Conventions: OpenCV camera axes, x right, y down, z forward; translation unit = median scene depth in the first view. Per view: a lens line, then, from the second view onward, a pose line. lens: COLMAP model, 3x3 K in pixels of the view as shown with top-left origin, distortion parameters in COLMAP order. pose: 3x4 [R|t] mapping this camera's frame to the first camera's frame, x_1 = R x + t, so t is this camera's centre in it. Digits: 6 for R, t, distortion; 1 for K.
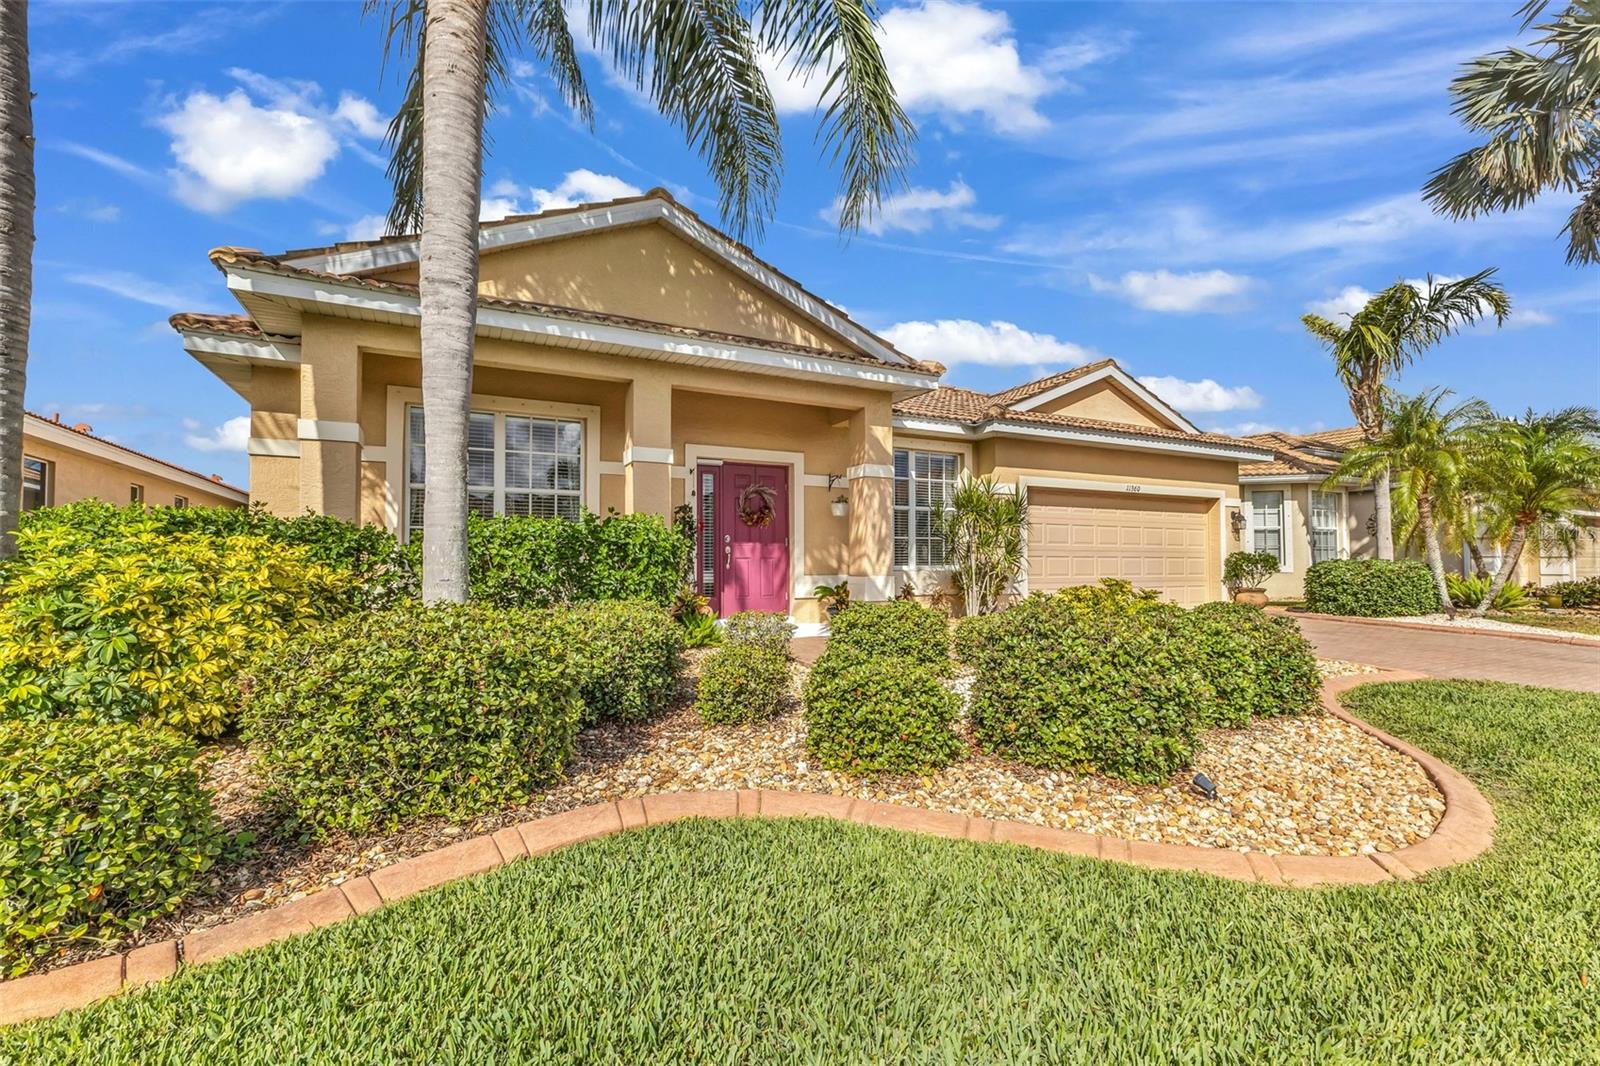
lens RADIAL K [[710.3, 0, 803.4], [0, 710.3, 532.1], [0, 0, 1]] dist [0.009174, 0.000162]
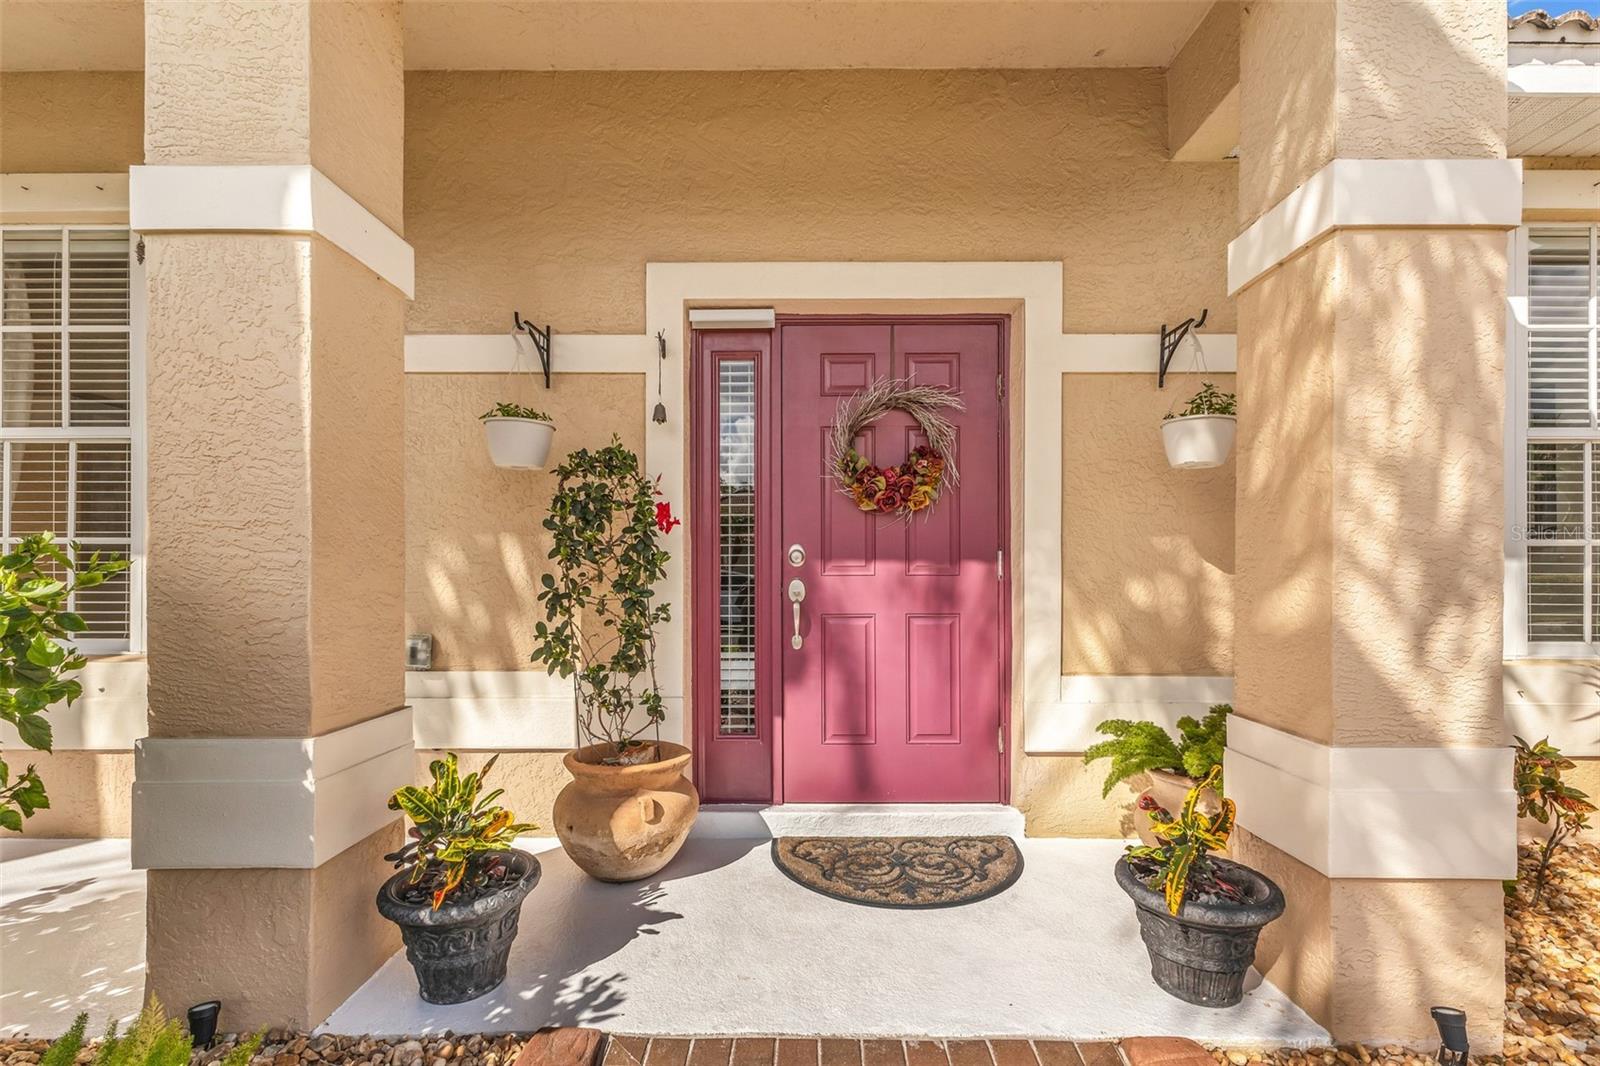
lens RADIAL K [[722.7, 0, 802.0], [0, 722.7, 570.6], [0, 0, 1]] dist [0.014177, 0.000252]
pose [[0.878964, 0.001550, -0.476886, 0.049879], [0.022681, 0.998727, 0.045051, 0.001834], [0.476349, -0.050414, 0.877810, 0.675014]]
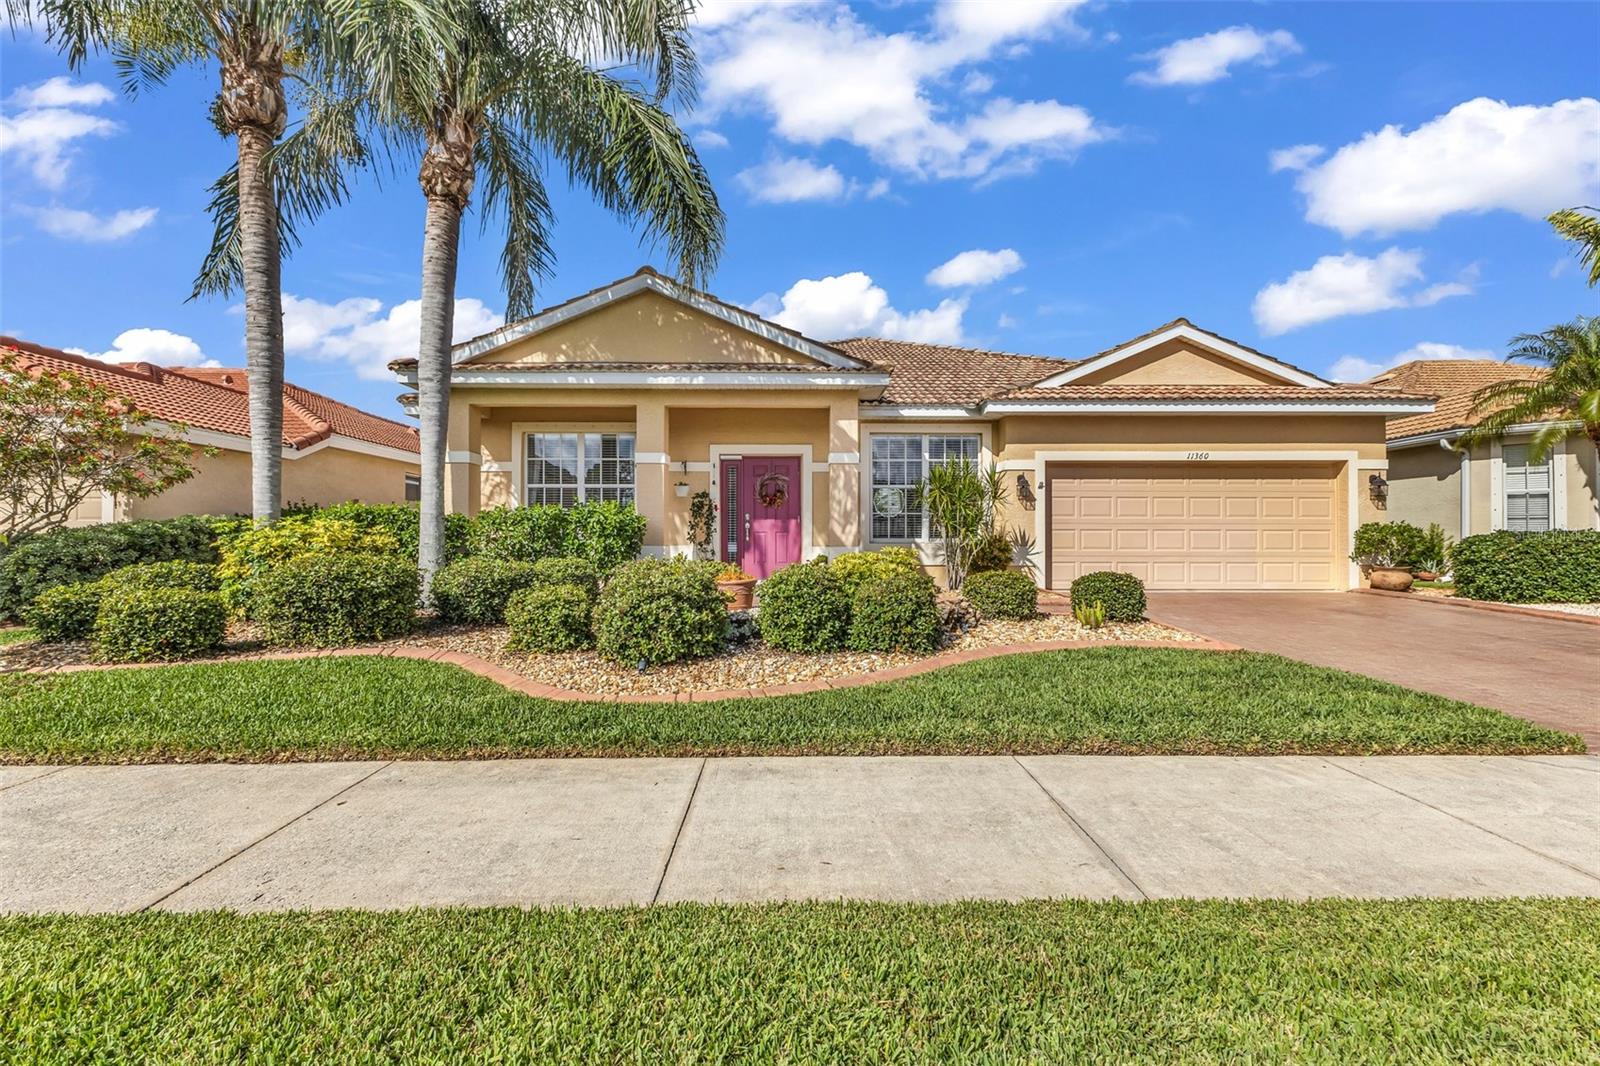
lens RADIAL K [[691.0, 0, 786.0], [0, 691.0, 531.6], [0, 0, 1]] dist [0.004912, 0.000281]
pose [[0.889906, -0.004759, -0.456118, 0.494871], [0.019259, 0.999446, 0.027147, 0.003111], [0.455737, -0.032942, 0.889505, -0.069944]]
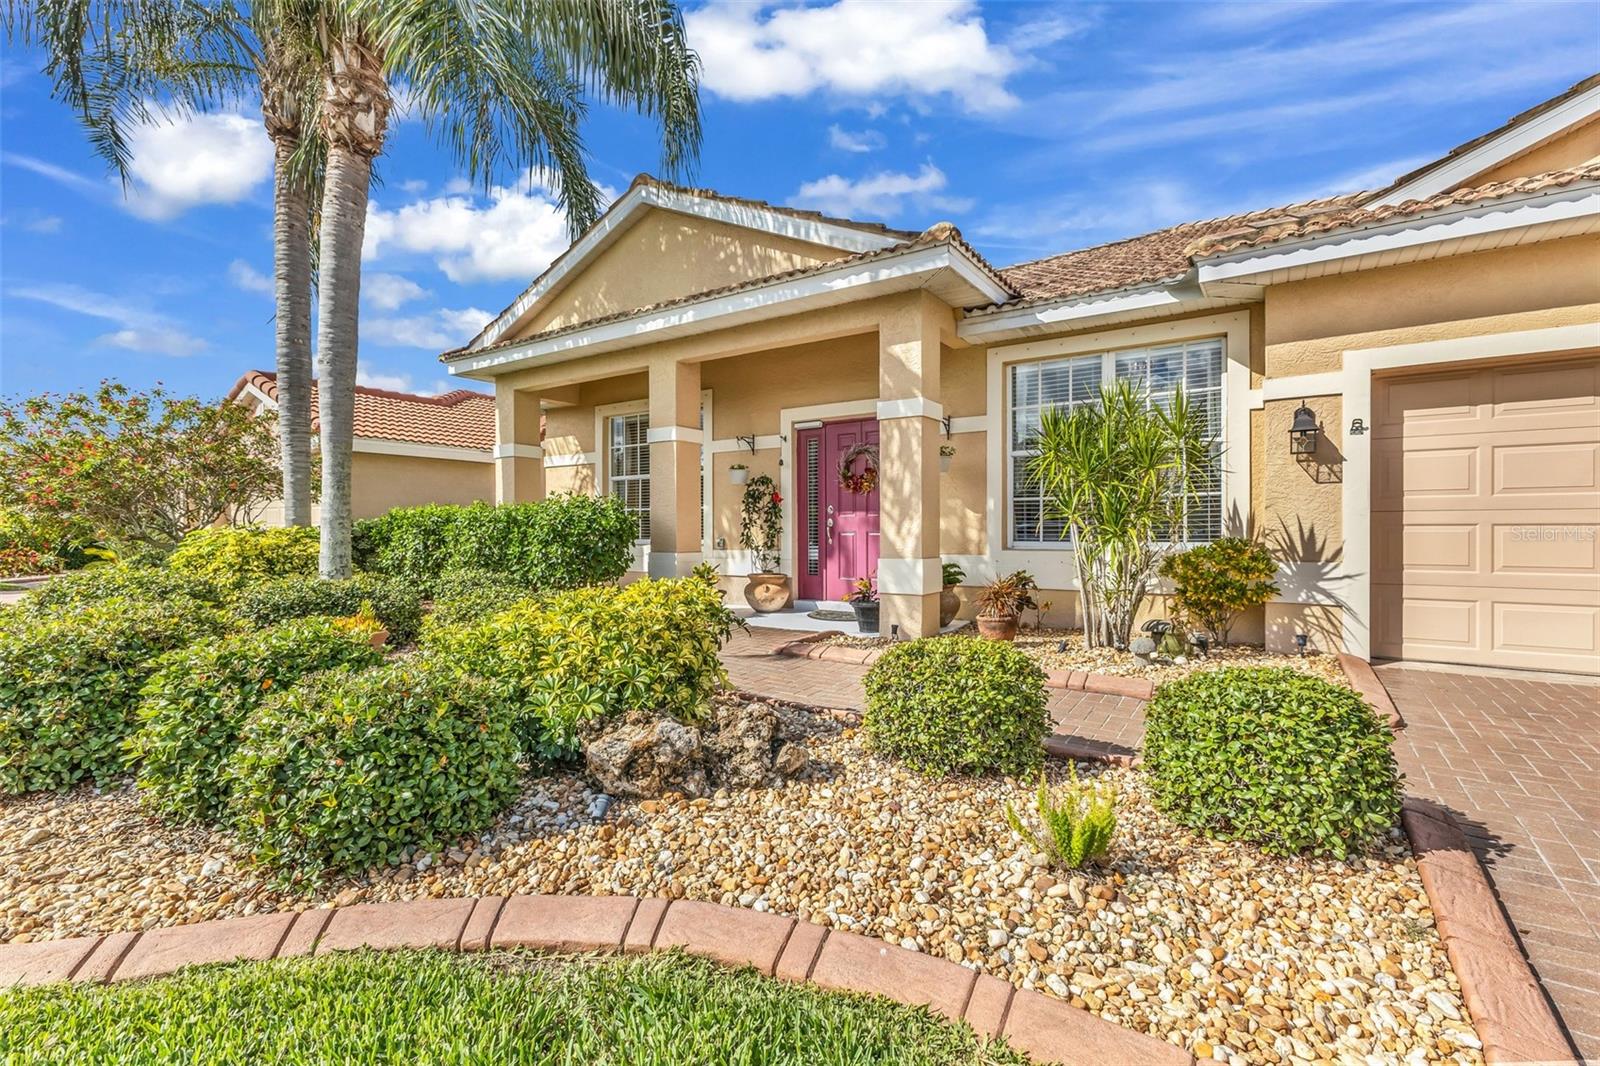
lens RADIAL K [[710.3, 0, 803.4], [0, 710.3, 532.1], [0, 0, 1]] dist [0.009174, 0.000162]
pose [[0.488747, 0.001737, -0.872424, 0.608483], [0.045564, 0.998582, 0.027514, 0.010878], [0.871235, -0.053198, 0.487975, 0.514098]]
